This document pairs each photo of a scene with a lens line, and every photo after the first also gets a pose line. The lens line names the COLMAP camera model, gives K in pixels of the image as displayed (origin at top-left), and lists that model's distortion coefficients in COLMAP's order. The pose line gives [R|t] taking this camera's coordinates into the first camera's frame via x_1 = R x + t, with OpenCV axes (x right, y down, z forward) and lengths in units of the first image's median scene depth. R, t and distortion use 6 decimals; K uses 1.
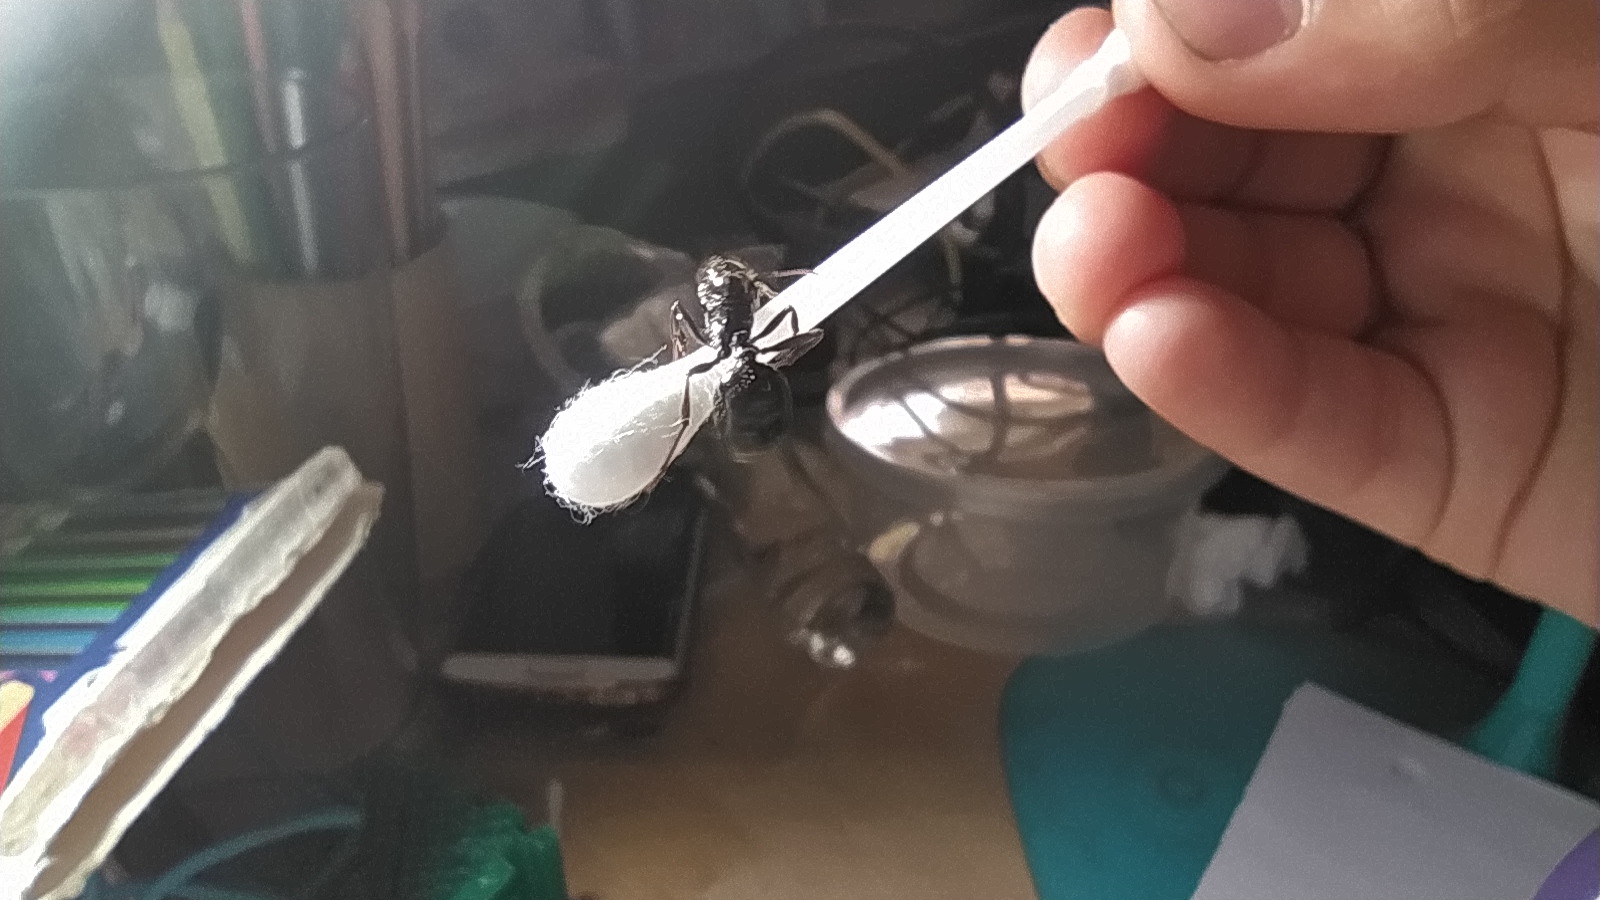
lens RADIAL K [[1183.0, 0, 800.0], [0, 1183.0, 450.0], [0, 0, 1]] dist [0.054968, -0.006803]
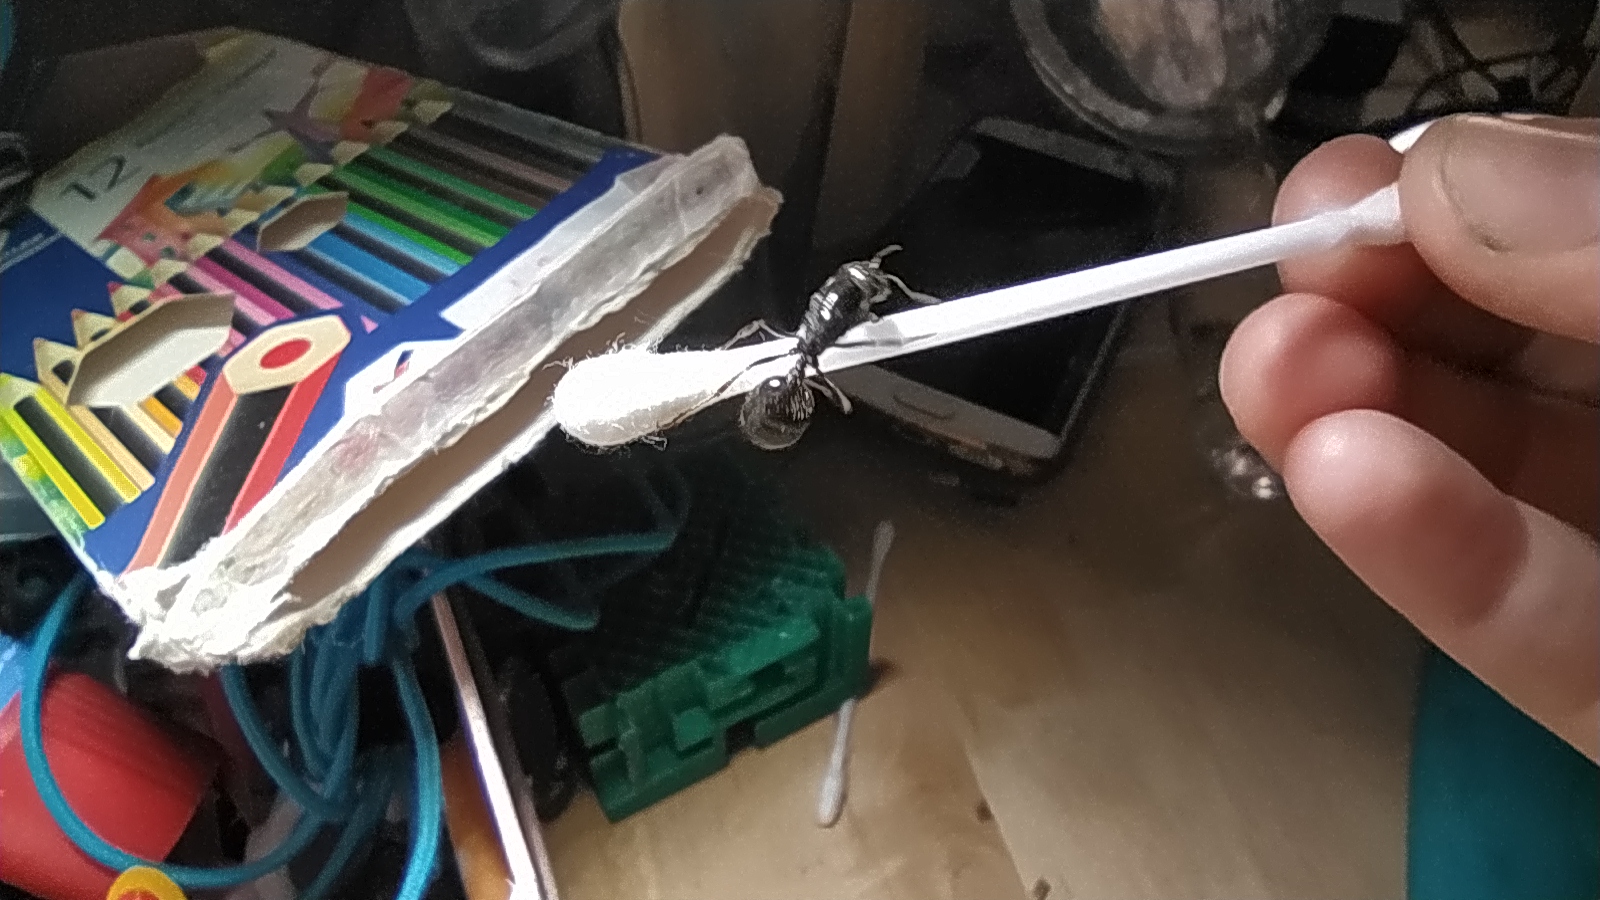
lens RADIAL K [[1183.0, 0, 800.0], [0, 1183.0, 450.0], [0, 0, 1]] dist [0.054968, -0.006803]
pose [[0.905727, 0.342693, -0.249439, -0.112819], [-0.254681, 0.910413, 0.326015, -0.080894], [0.338816, -0.231753, 0.911863, 0.322567]]
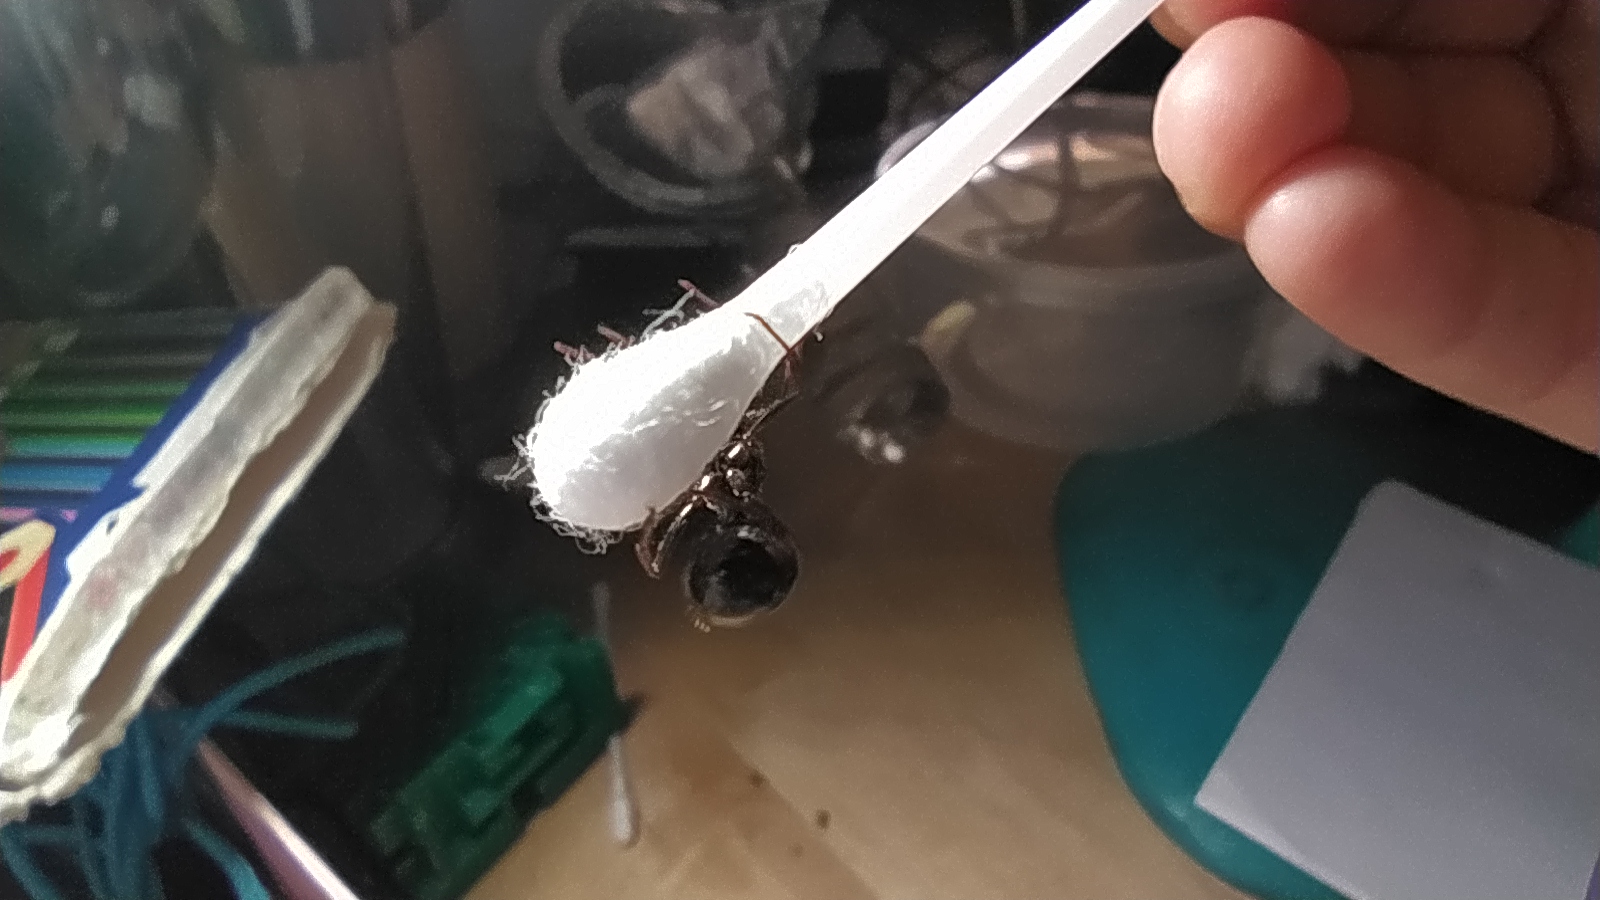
lens RADIAL K [[1216.9, 0, 782.9], [0, 1216.9, 445.6], [0, 0, 1]] dist [0.030585, 0.000334]
pose [[0.998709, -0.010034, -0.049794, -0.008668], [0.019136, 0.982393, 0.185845, -0.037138], [0.047053, -0.186558, 0.981317, 0.082821]]
